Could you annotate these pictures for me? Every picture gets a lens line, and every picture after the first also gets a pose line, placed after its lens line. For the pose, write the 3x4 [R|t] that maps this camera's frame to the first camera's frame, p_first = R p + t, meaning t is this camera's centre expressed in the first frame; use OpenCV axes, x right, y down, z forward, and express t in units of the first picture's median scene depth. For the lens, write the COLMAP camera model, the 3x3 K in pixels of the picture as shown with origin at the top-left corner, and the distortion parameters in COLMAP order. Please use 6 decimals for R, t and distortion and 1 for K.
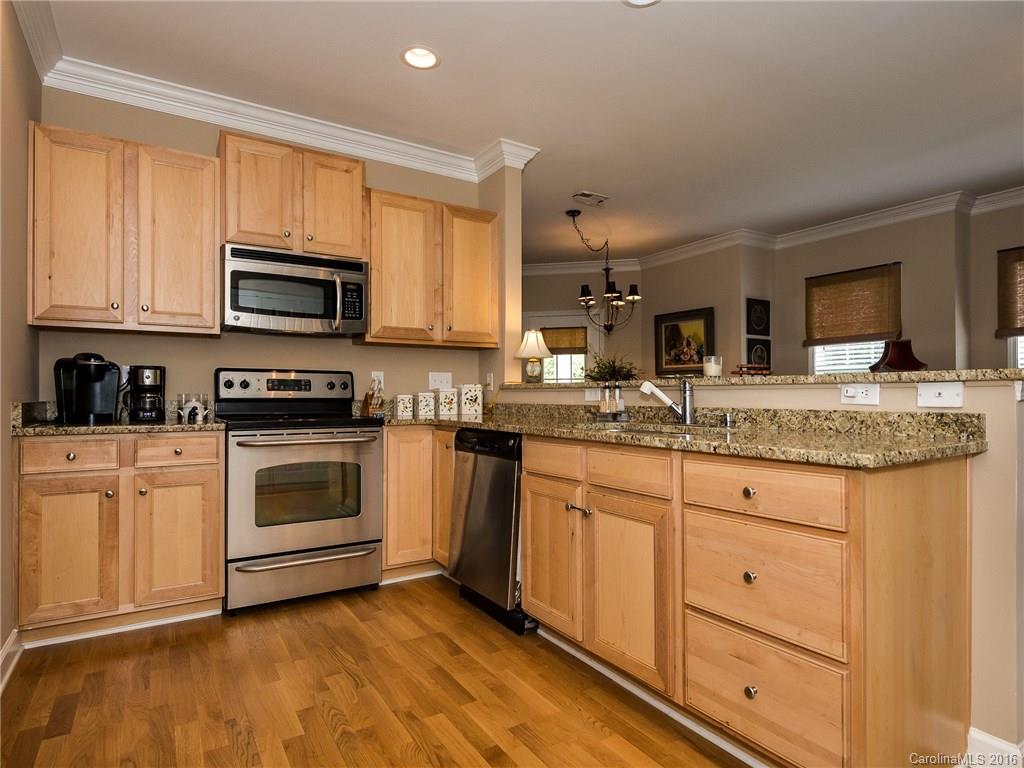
lens RADIAL K [[546.0, 0, 512.1], [0, 546.0, 387.2], [0, 0, 1]] dist [0.014200, -0.000521]
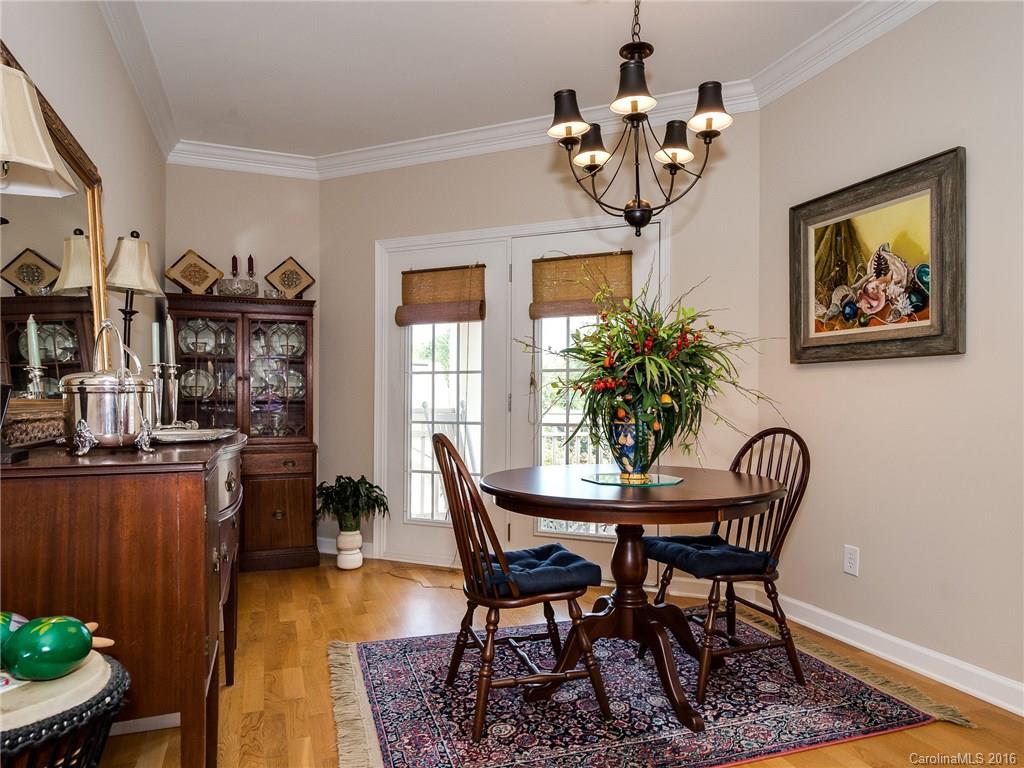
lens RADIAL K [[691.0, 0, 513.1], [0, 691.0, 394.1], [0, 0, 1]] dist [-0.003965, 0.005567]
pose [[0.985249, 0.005924, -0.171025, 0.176603], [-0.006167, 0.999981, -0.000889, 0.007477], [0.171017, 0.001931, 0.985266, 0.558162]]
